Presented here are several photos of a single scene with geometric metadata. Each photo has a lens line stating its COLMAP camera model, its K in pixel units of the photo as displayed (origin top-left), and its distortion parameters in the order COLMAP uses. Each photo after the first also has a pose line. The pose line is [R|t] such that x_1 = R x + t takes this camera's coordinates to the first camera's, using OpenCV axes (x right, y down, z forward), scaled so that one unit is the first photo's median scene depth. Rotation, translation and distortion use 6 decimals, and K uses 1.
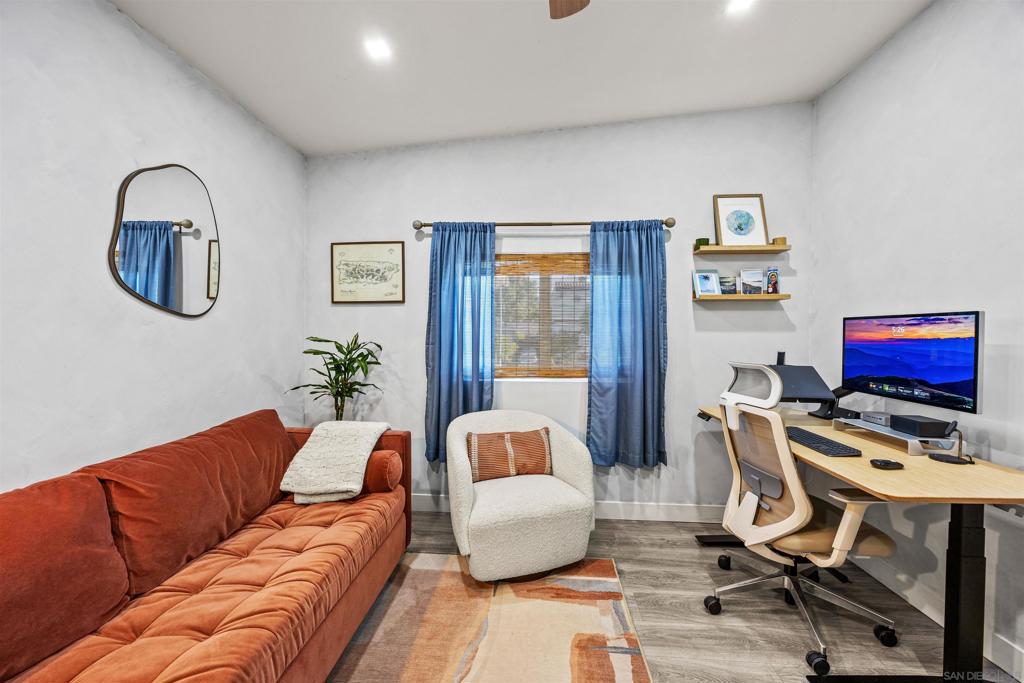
lens RADIAL K [[392.8, 0, 514.0], [0, 392.8, 344.0], [0, 0, 1]] dist [-0.001743, -0.000069]
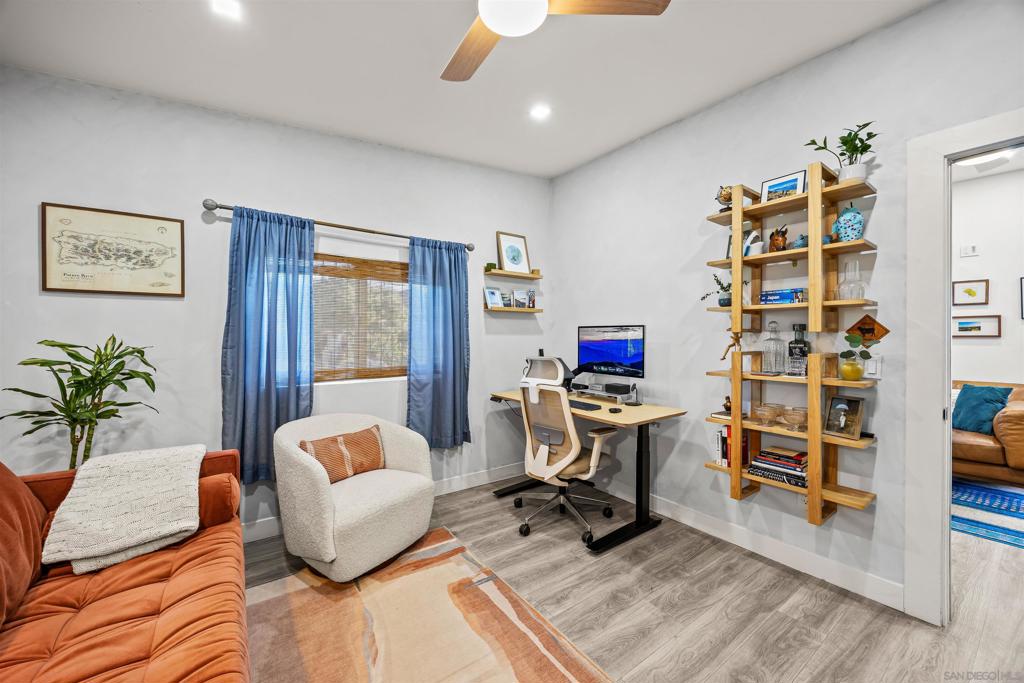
lens RADIAL K [[388.5, 0, 512.0], [0, 388.5, 341.5], [0, 0, 1]] dist [-0.002123, 0.000035]
pose [[0.772081, -0.007310, 0.635482, -0.288867], [0.013658, 0.999894, -0.005092, -0.001210], [-0.635377, 0.012610, 0.772099, -0.036243]]
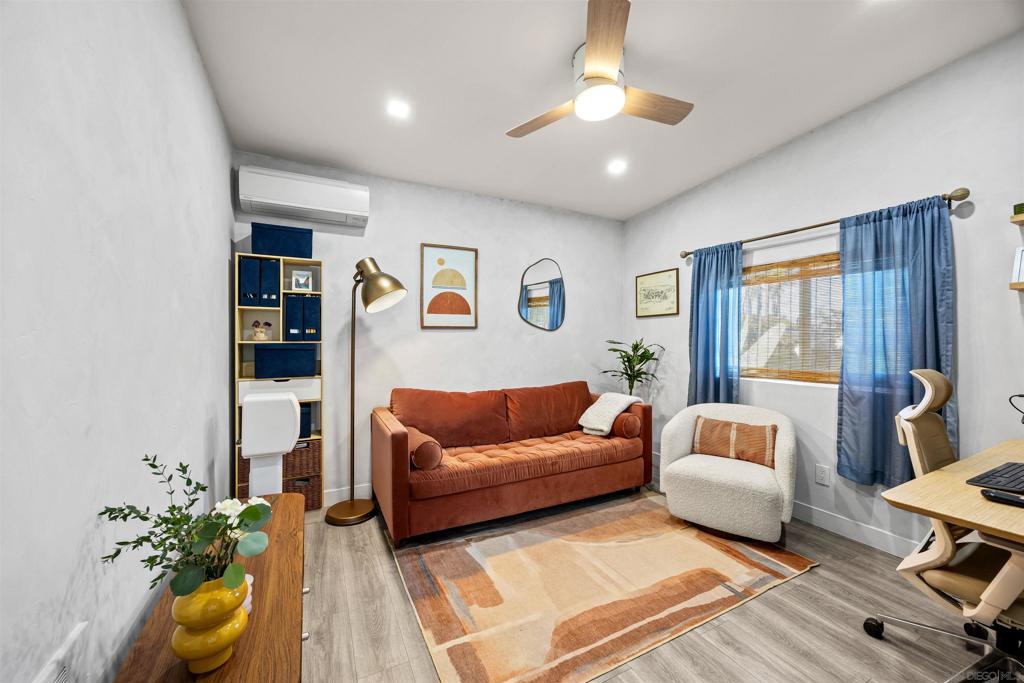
lens RADIAL K [[392.8, 0, 514.0], [0, 392.8, 344.0], [0, 0, 1]] dist [-0.001743, -0.000069]
pose [[0.516002, 0.007941, -0.856550, 0.611524], [-0.014684, 0.999892, 0.000423, 0.001416], [0.856461, 0.012359, 0.516063, -0.159740]]
